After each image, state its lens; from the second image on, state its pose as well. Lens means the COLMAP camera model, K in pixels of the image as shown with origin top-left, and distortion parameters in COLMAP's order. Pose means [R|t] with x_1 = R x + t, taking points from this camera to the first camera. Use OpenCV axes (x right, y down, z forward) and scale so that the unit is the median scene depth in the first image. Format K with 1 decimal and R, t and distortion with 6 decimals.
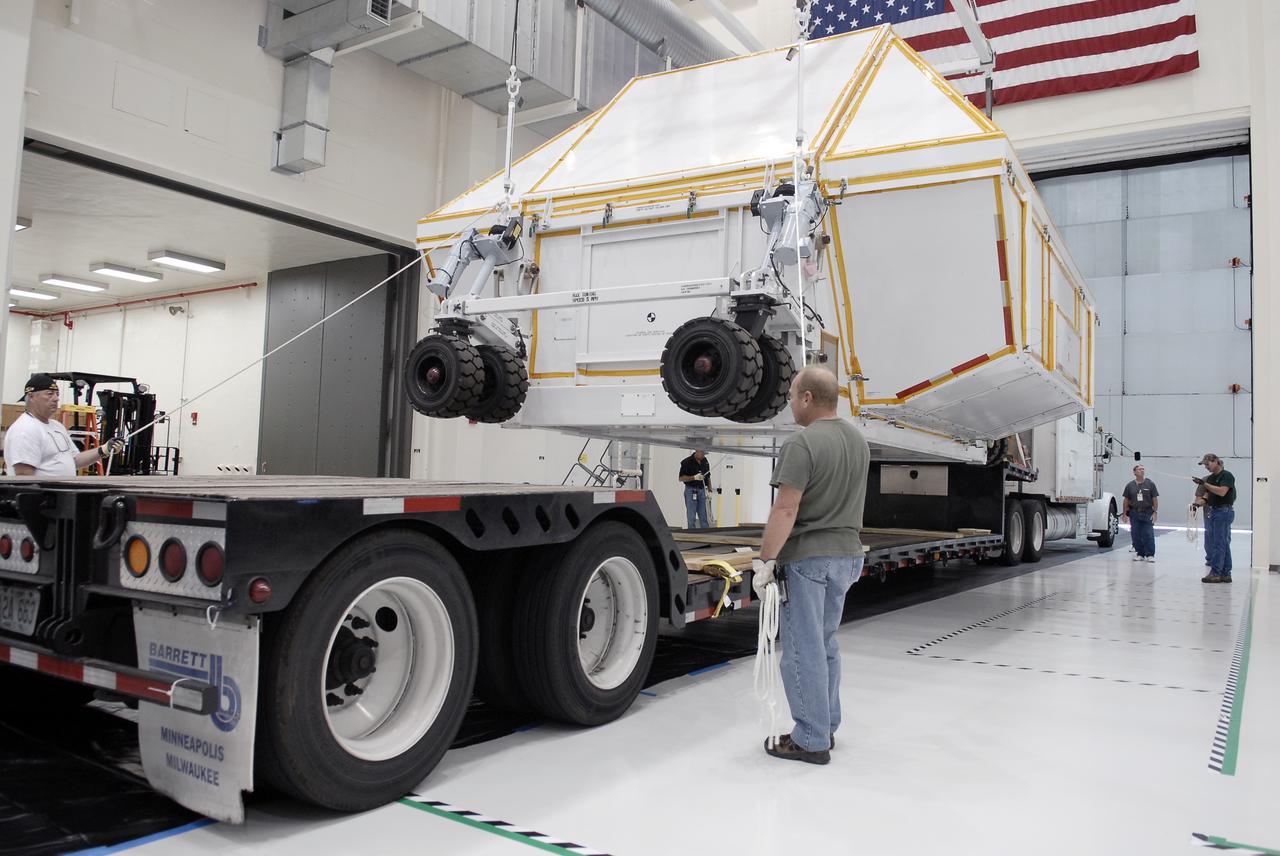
lens RADIAL K [[963.9, 0, 640.0], [0, 963.9, 428.0], [0, 0, 1]] dist [-0.004086, -0.049844]
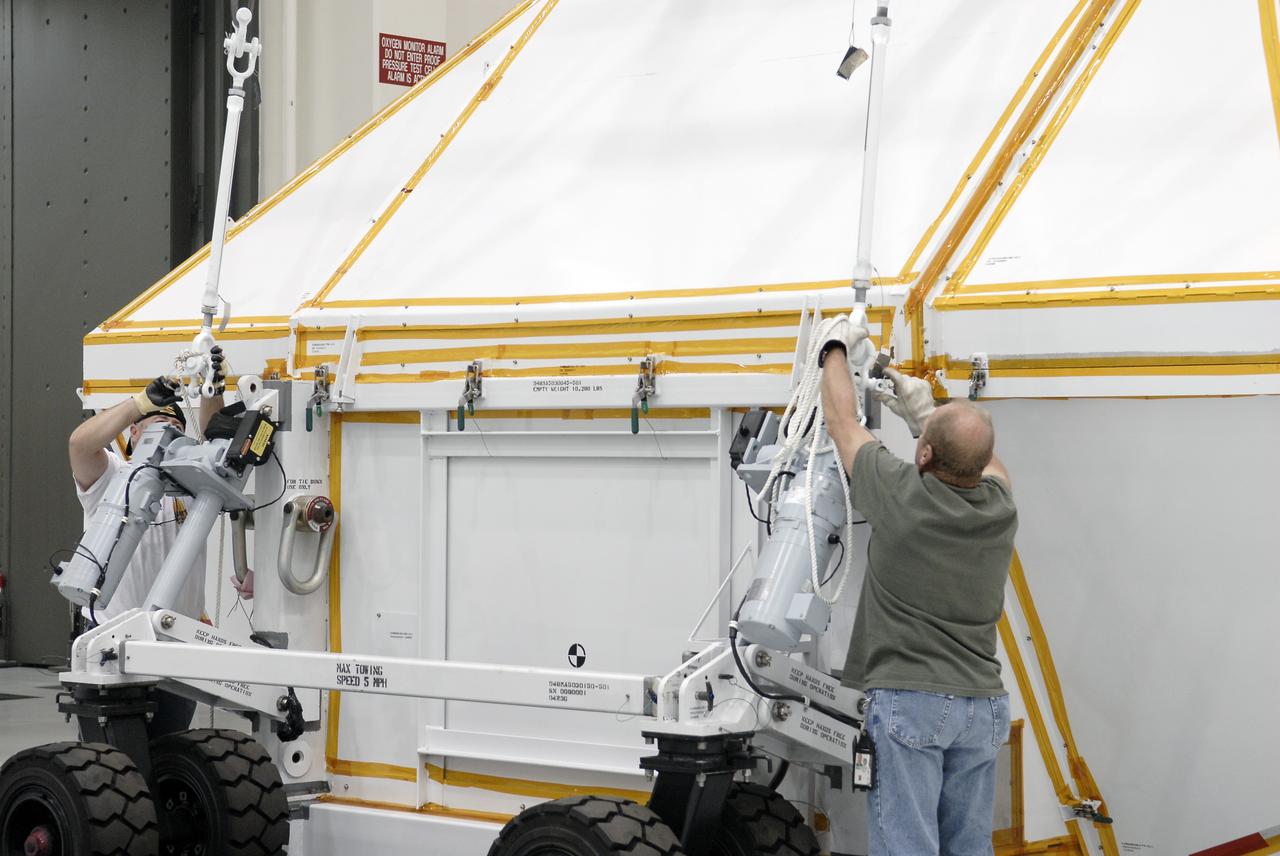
lens RADIAL K [[2921.1, 0, 640.0], [0, 2921.1, 428.0], [0, 0, 1]] dist [0.226960, 0.213564]
pose [[0.979785, -0.032824, -0.197340, 0.273939], [0.042452, 0.998095, 0.044760, -0.255006], [0.195495, -0.052232, 0.979313, -0.188892]]
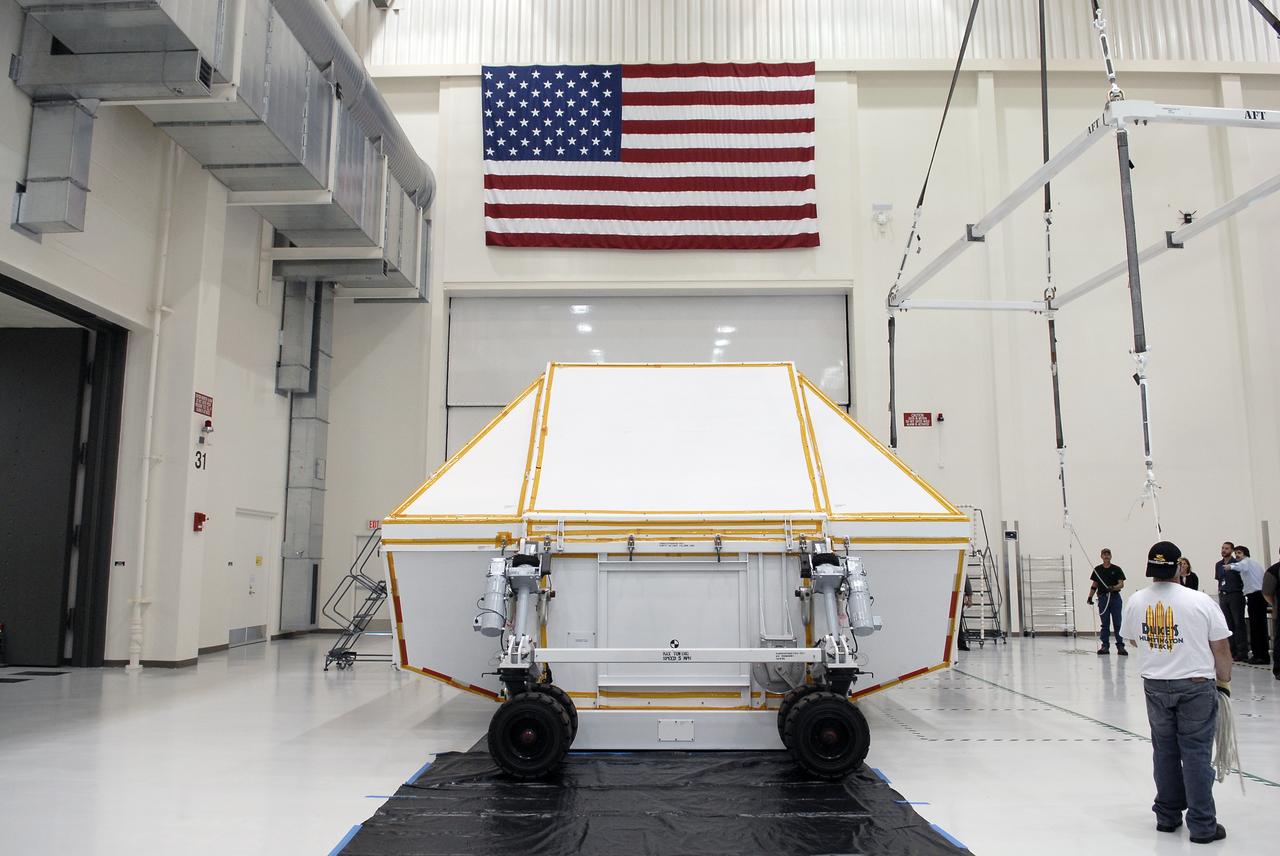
lens RADIAL K [[956.7, 0, 640.0], [0, 956.7, 428.0], [0, 0, 1]] dist [-0.019431, -0.046936]
pose [[0.867246, 0.031148, 0.496905, -0.555363], [0.002115, 0.997802, -0.066238, -0.279373], [-0.497876, 0.058495, 0.865273, 0.053941]]
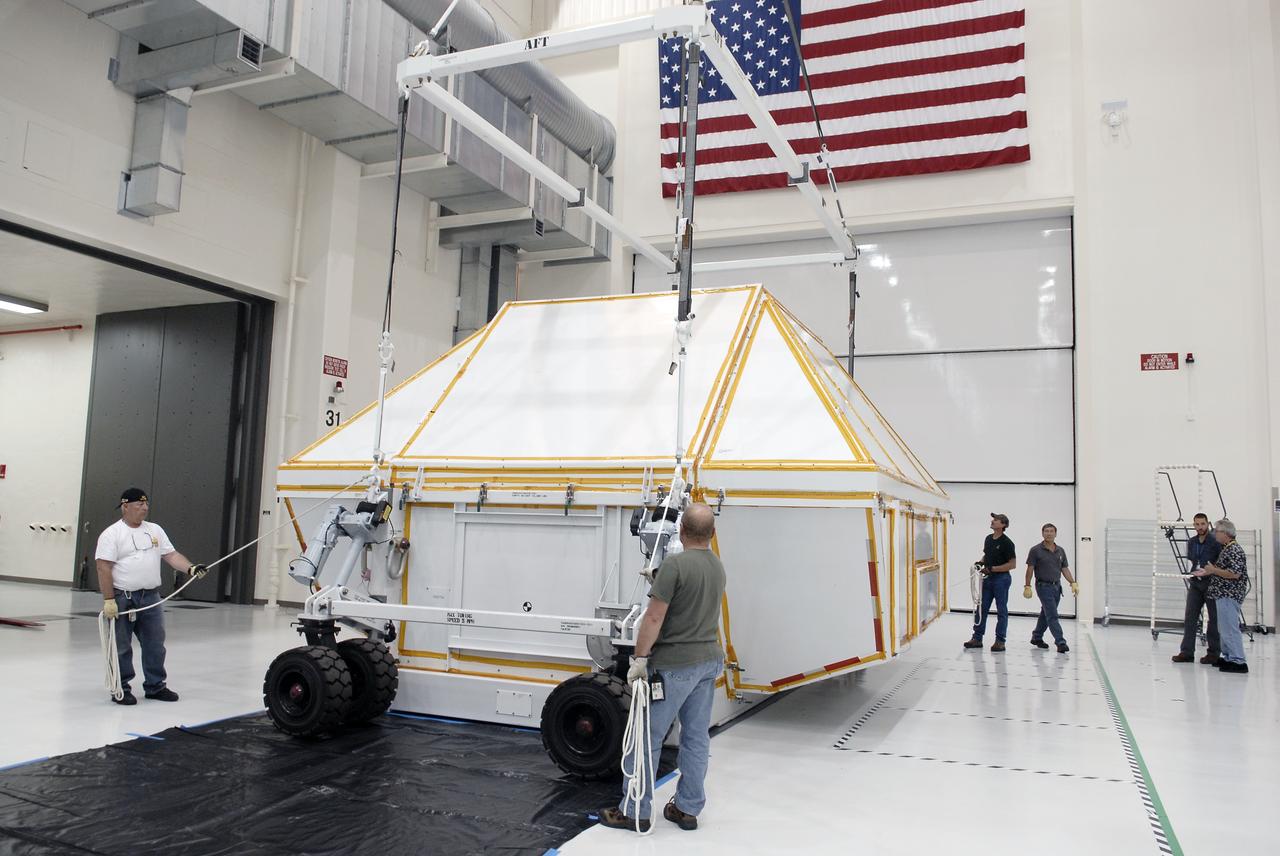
lens RADIAL K [[956.7, 0, 640.0], [0, 956.7, 428.0], [0, 0, 1]] dist [-0.019431, -0.046936]
pose [[0.990036, 0.005122, 0.140721, -0.011949], [-0.000381, 0.999432, -0.033695, -0.254065], [-0.140814, 0.033306, 0.989476, 0.017788]]
